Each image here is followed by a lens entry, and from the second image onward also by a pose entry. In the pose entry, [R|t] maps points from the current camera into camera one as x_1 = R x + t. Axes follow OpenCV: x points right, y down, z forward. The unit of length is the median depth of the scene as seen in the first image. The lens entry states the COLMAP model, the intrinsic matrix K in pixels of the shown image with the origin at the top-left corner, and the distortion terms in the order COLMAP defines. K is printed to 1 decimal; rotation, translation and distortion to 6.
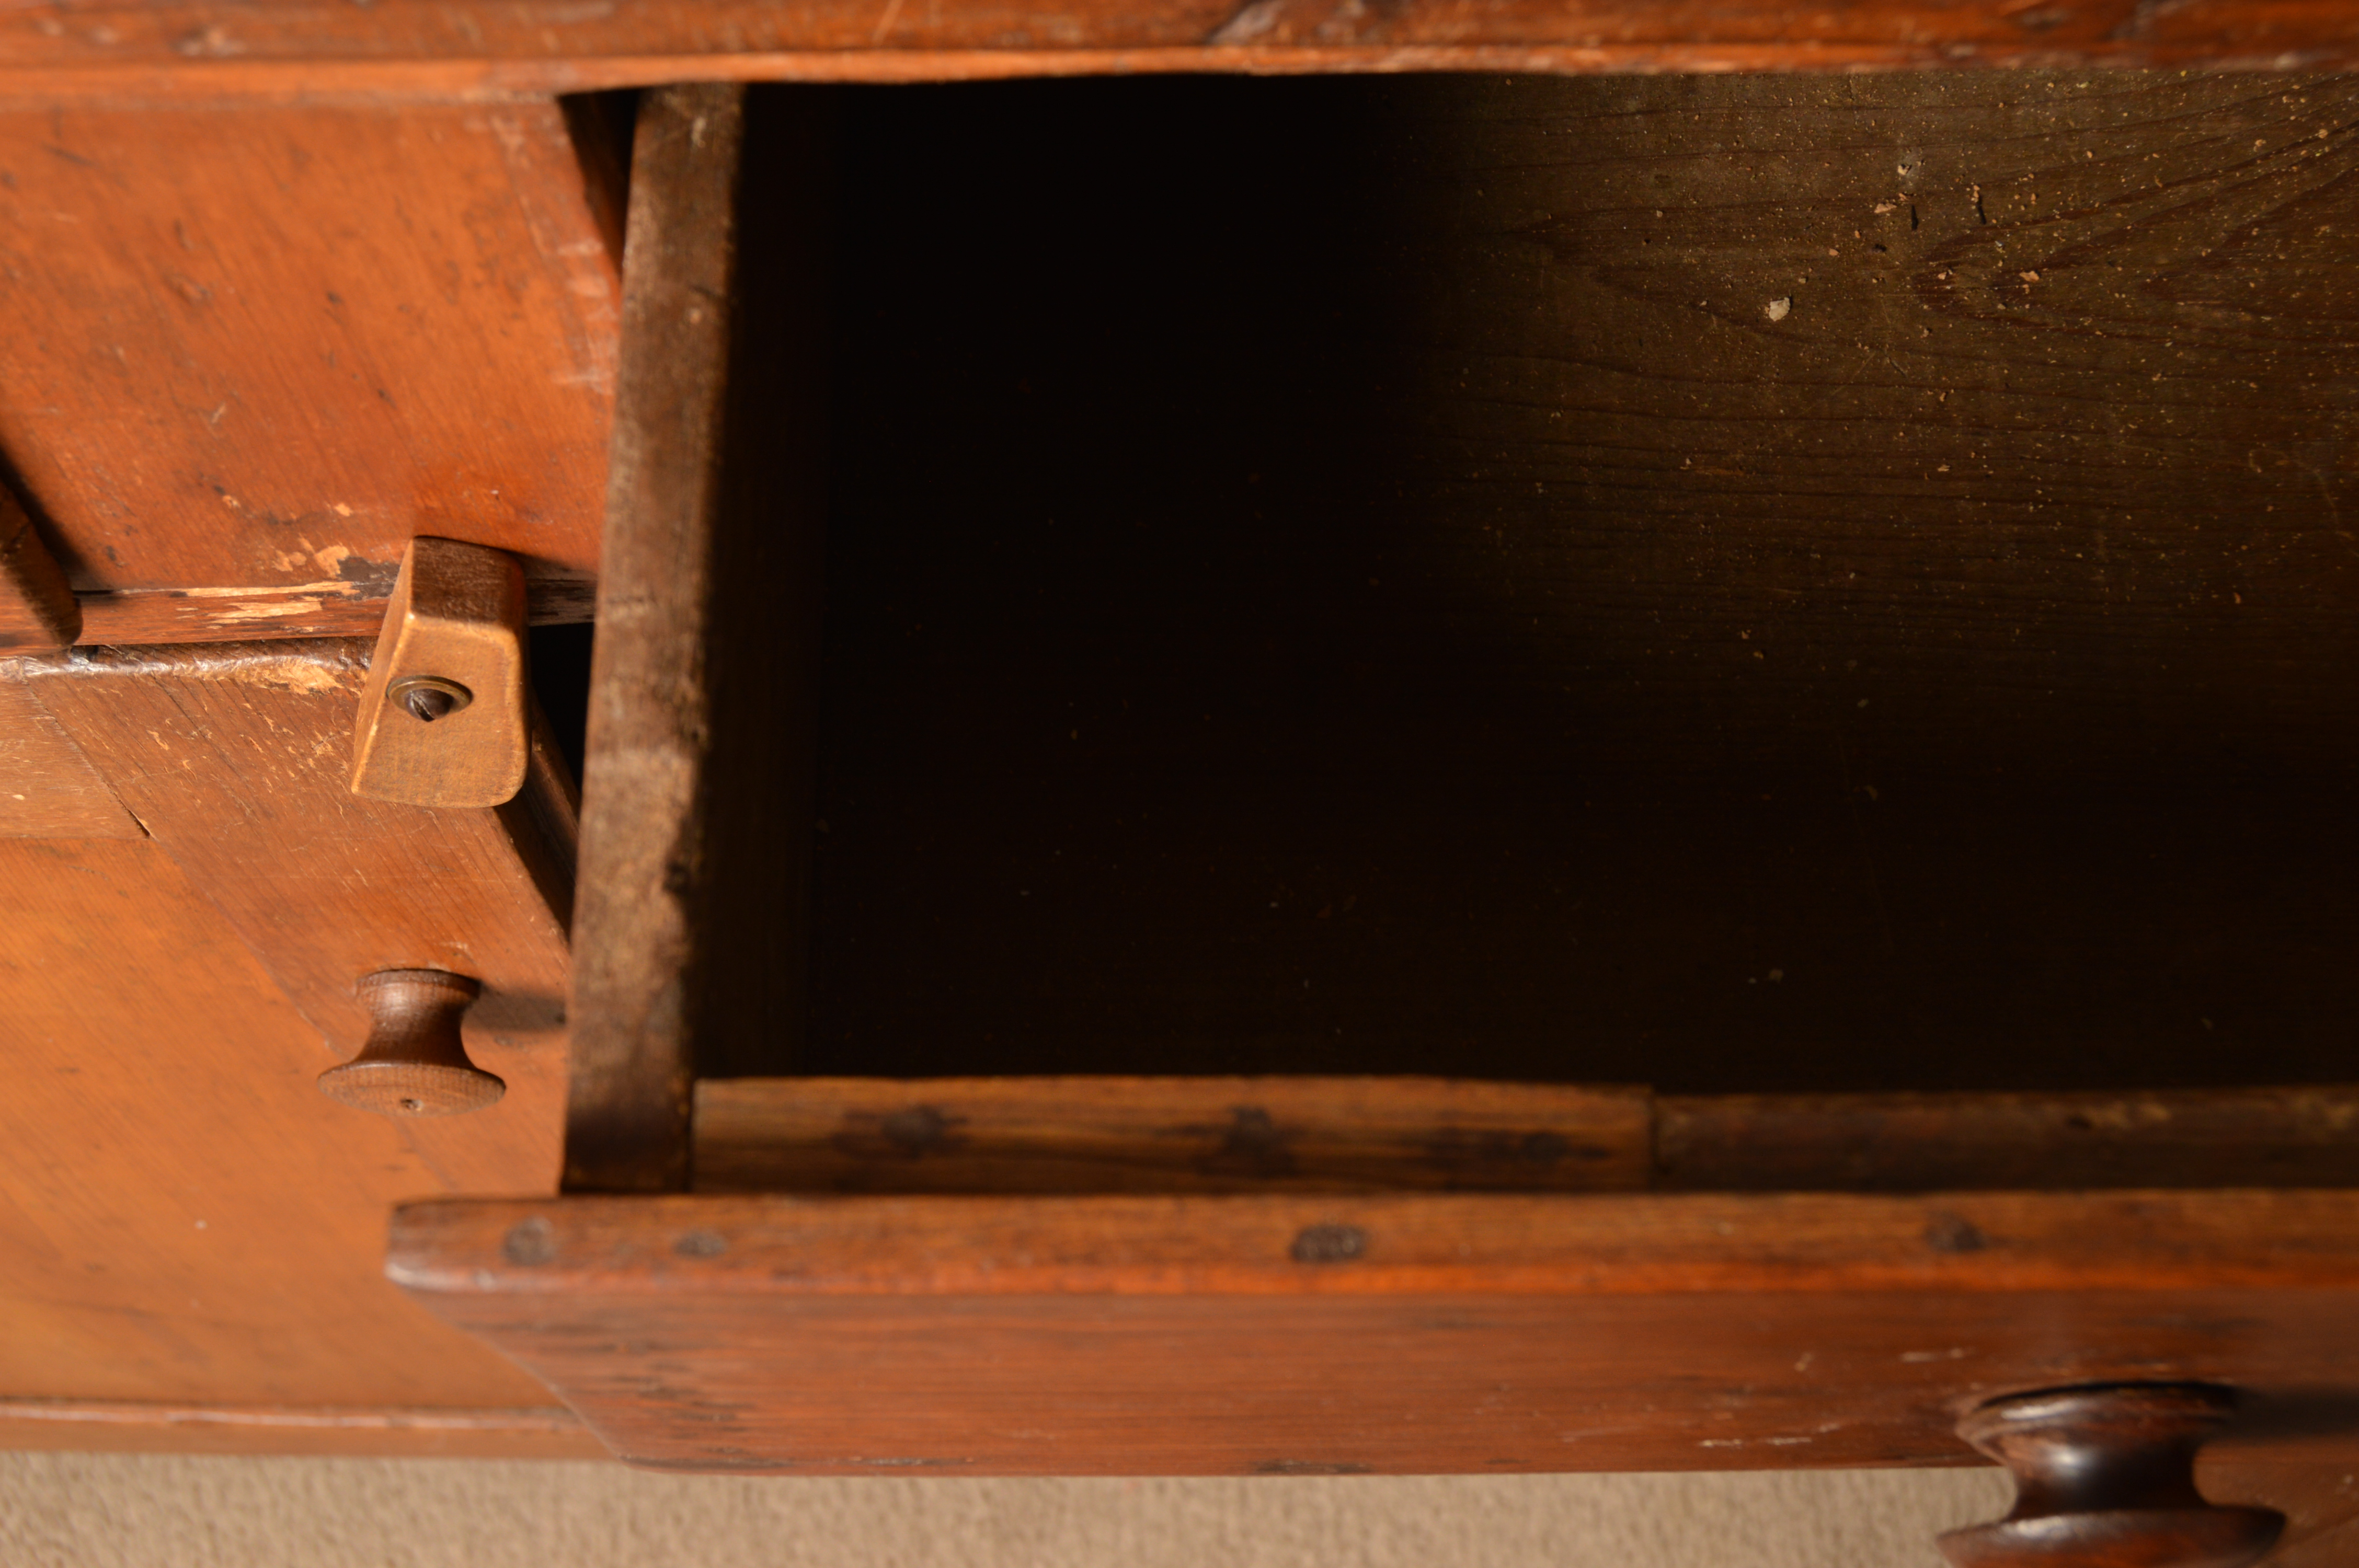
lens RADIAL K [[3165.3, 0, 1181.4], [0, 3165.3, 786.4], [0, 0, 1]] dist [-0.055957, 0.000000]
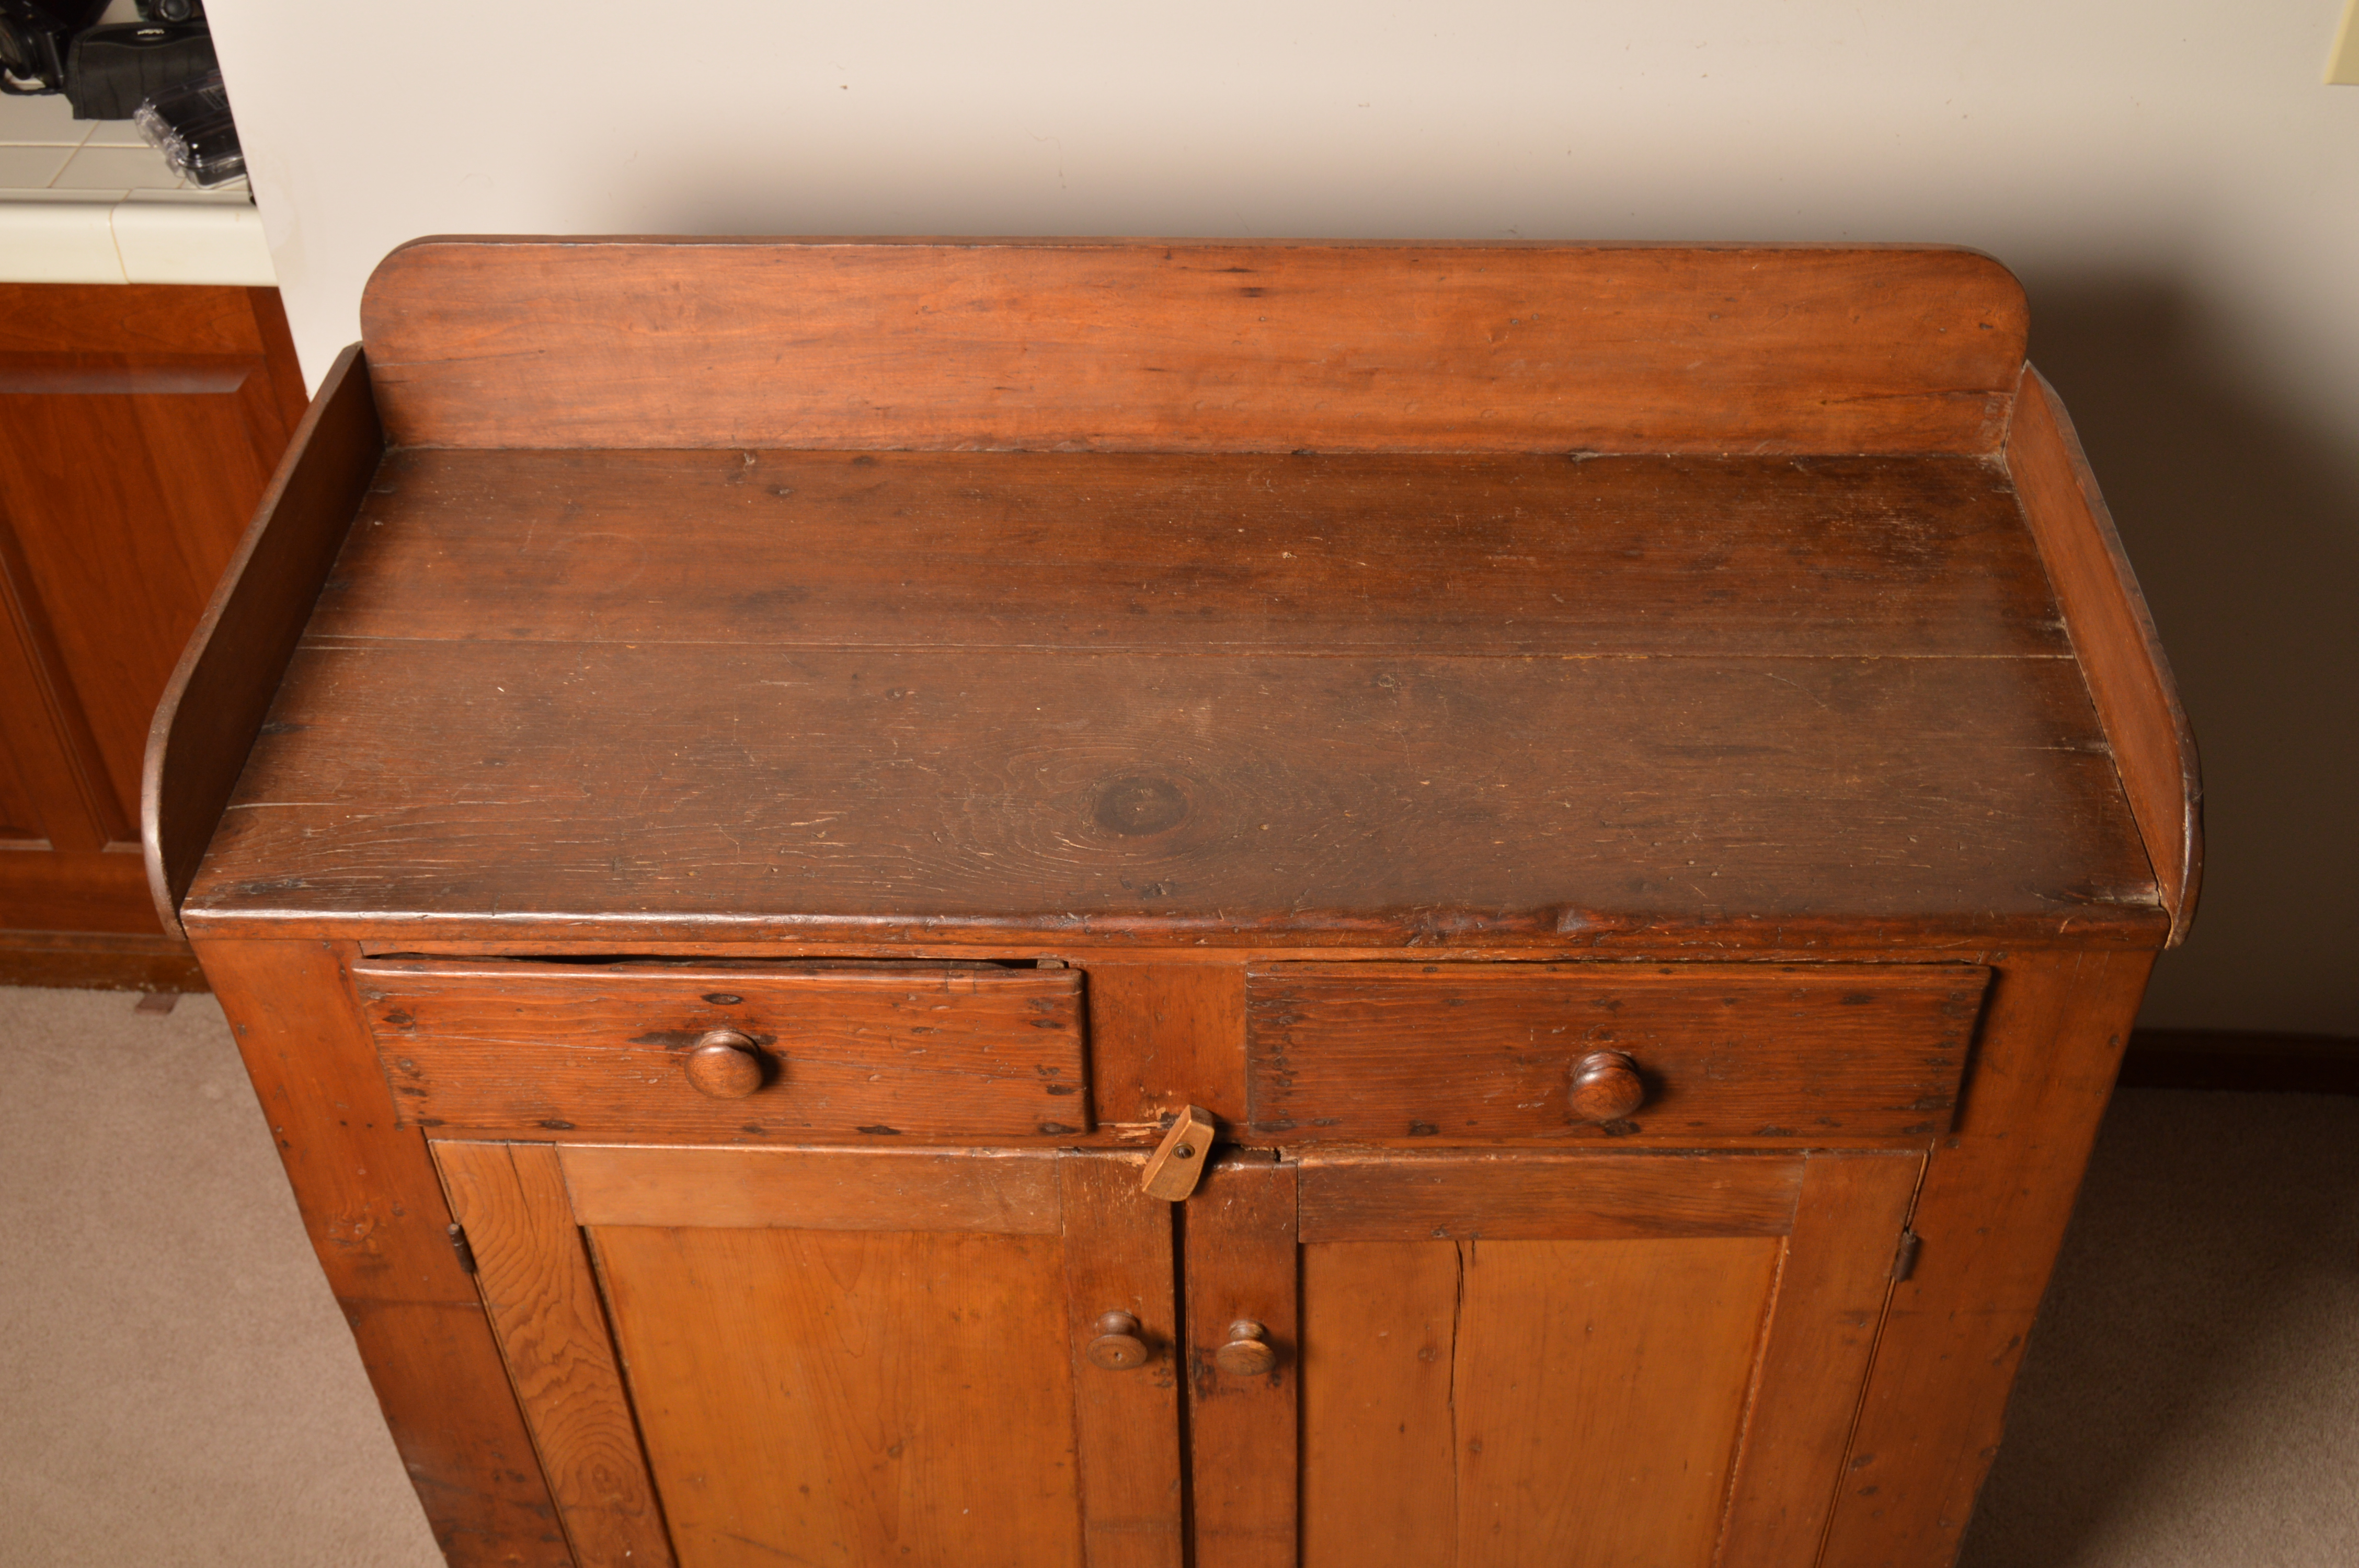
lens RADIAL K [[2432.3, 0, 1231.9], [0, 2432.3, 694.5], [0, 0, 1]] dist [-0.070590, 0.000000]
pose [[0.999829, 0.008484, -0.016457, -0.169969], [-0.015249, 0.881489, -0.471957, 1.013400], [0.010502, 0.472127, 0.881468, -2.112317]]
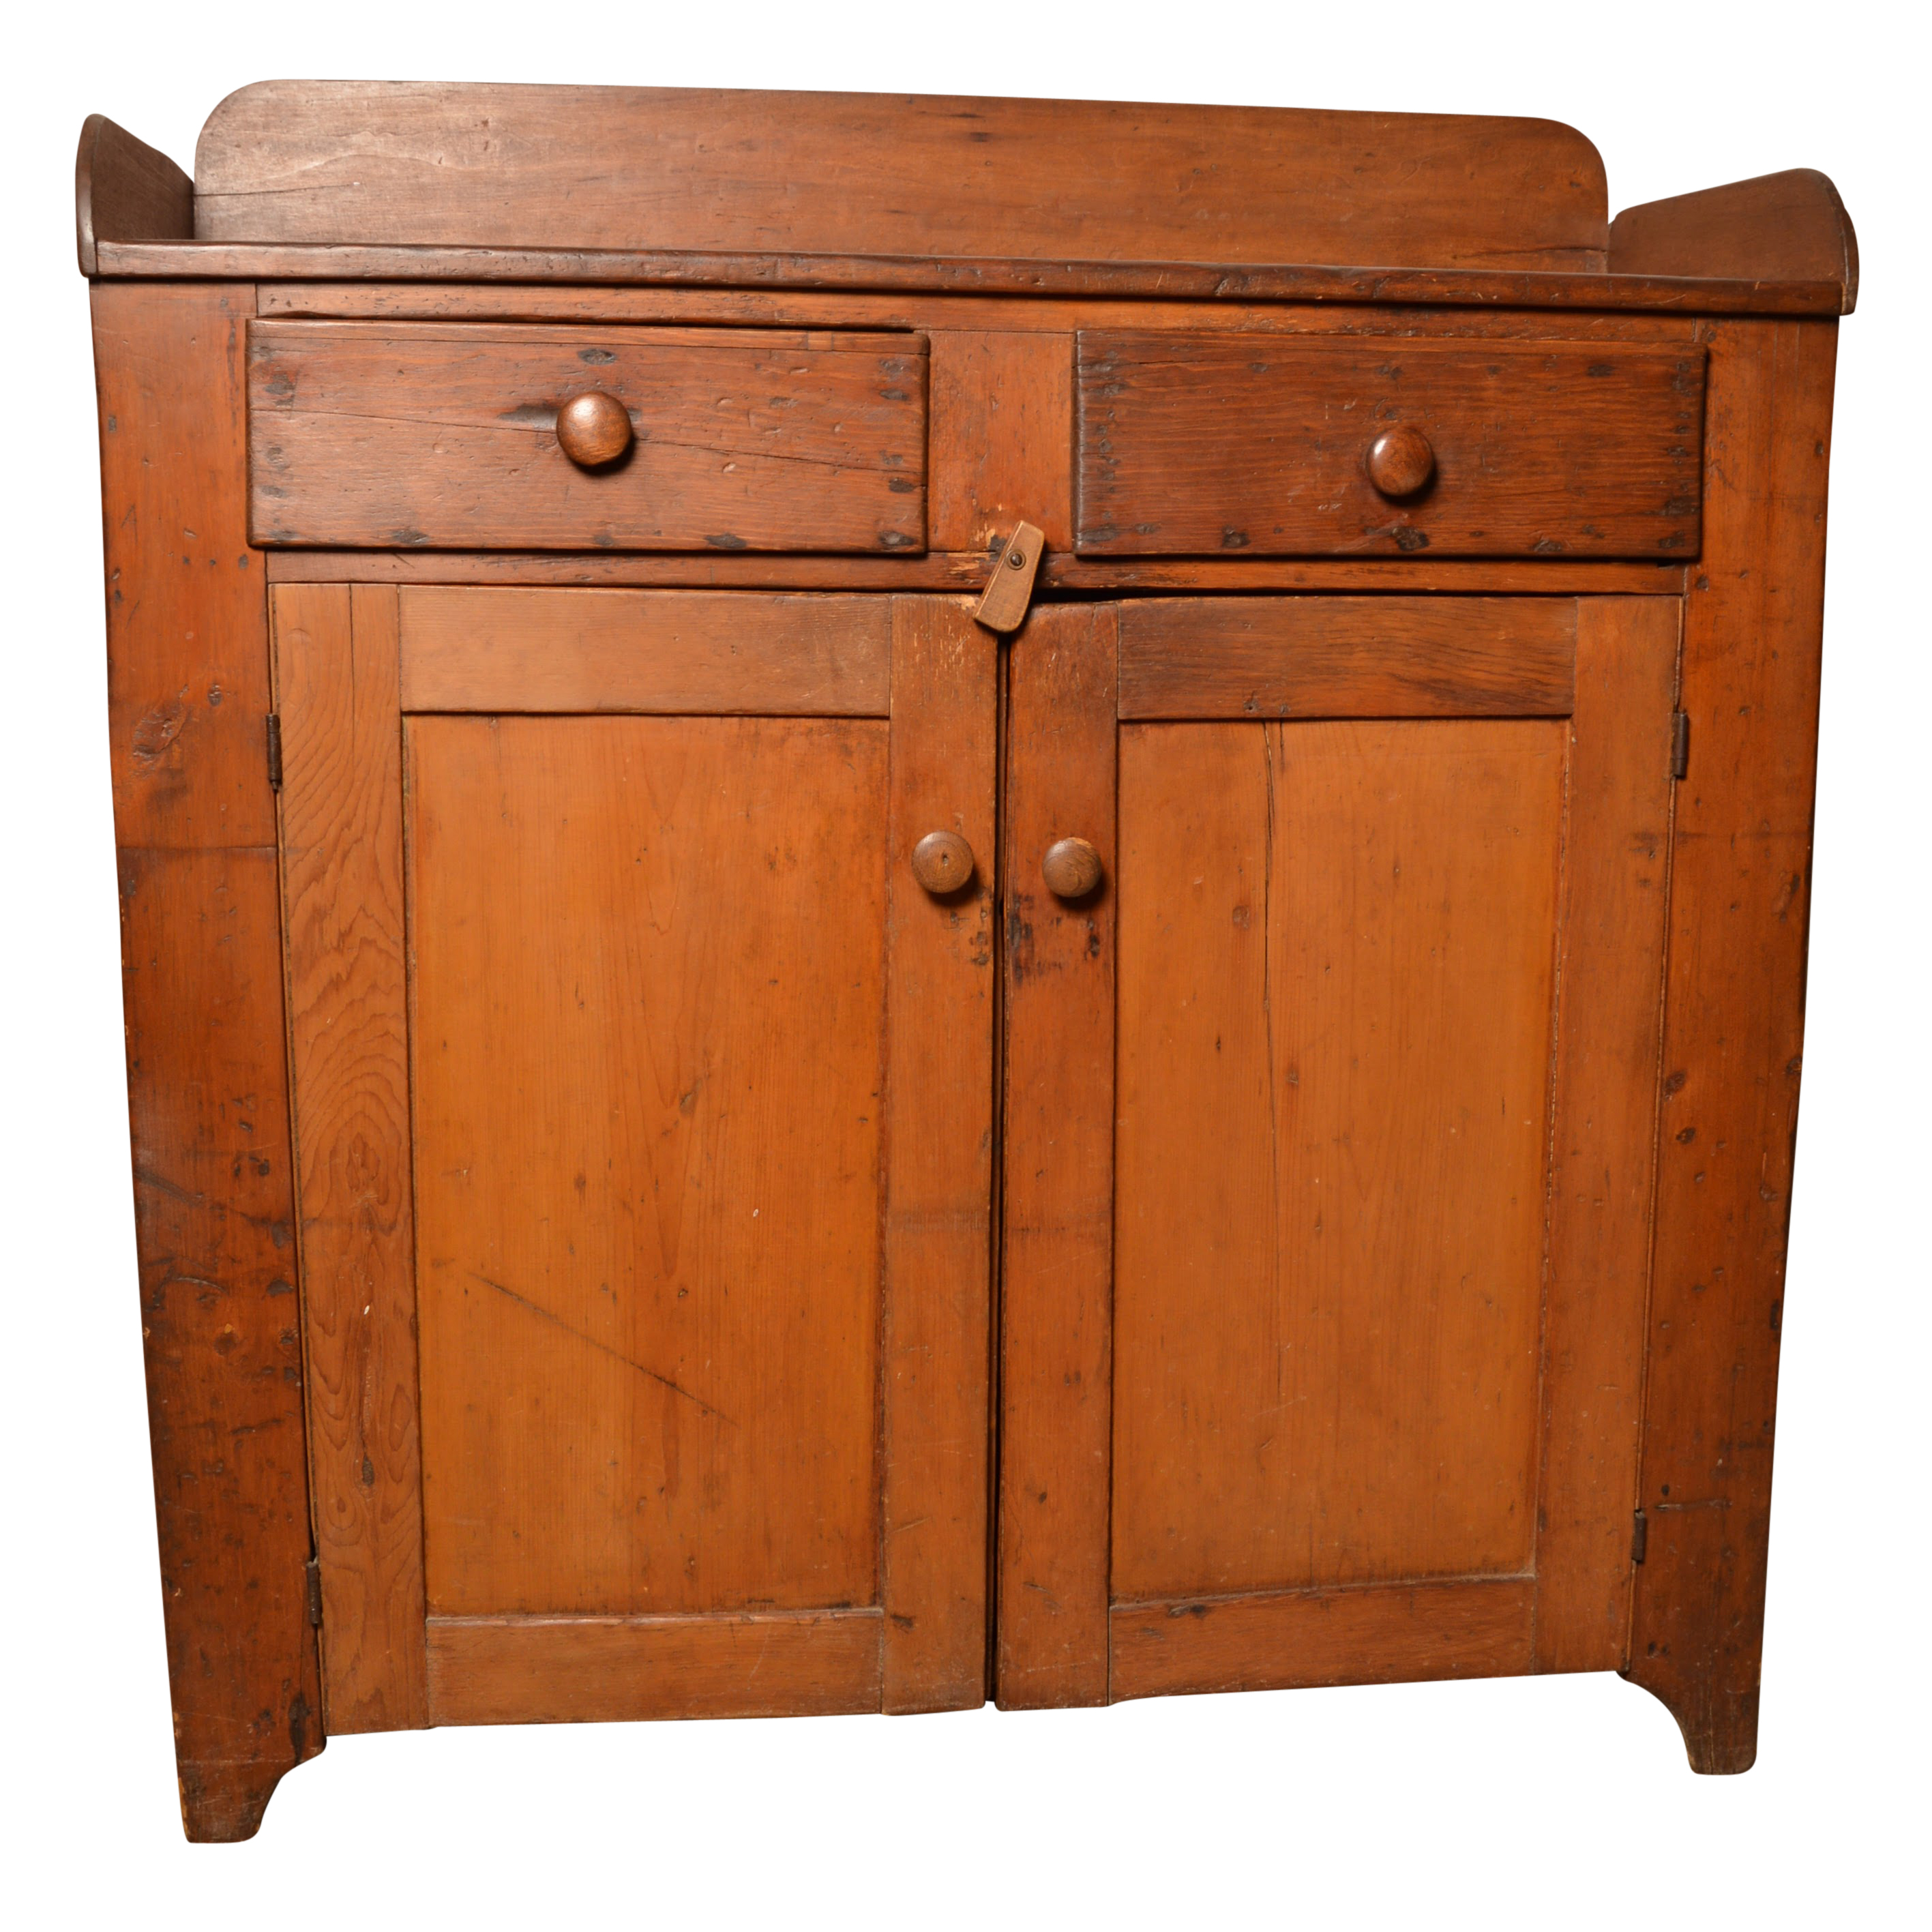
lens RADIAL K [[2633.4, 0, 983.2], [0, 2633.4, 988.8], [0, 0, 1]] dist [-0.081613, 0.000000]
pose [[0.991246, -0.015183, 0.131148, -0.861750], [0.117684, 0.551852, -0.825597, 3.553291], [-0.059840, 0.833804, 0.548808, -0.405556]]
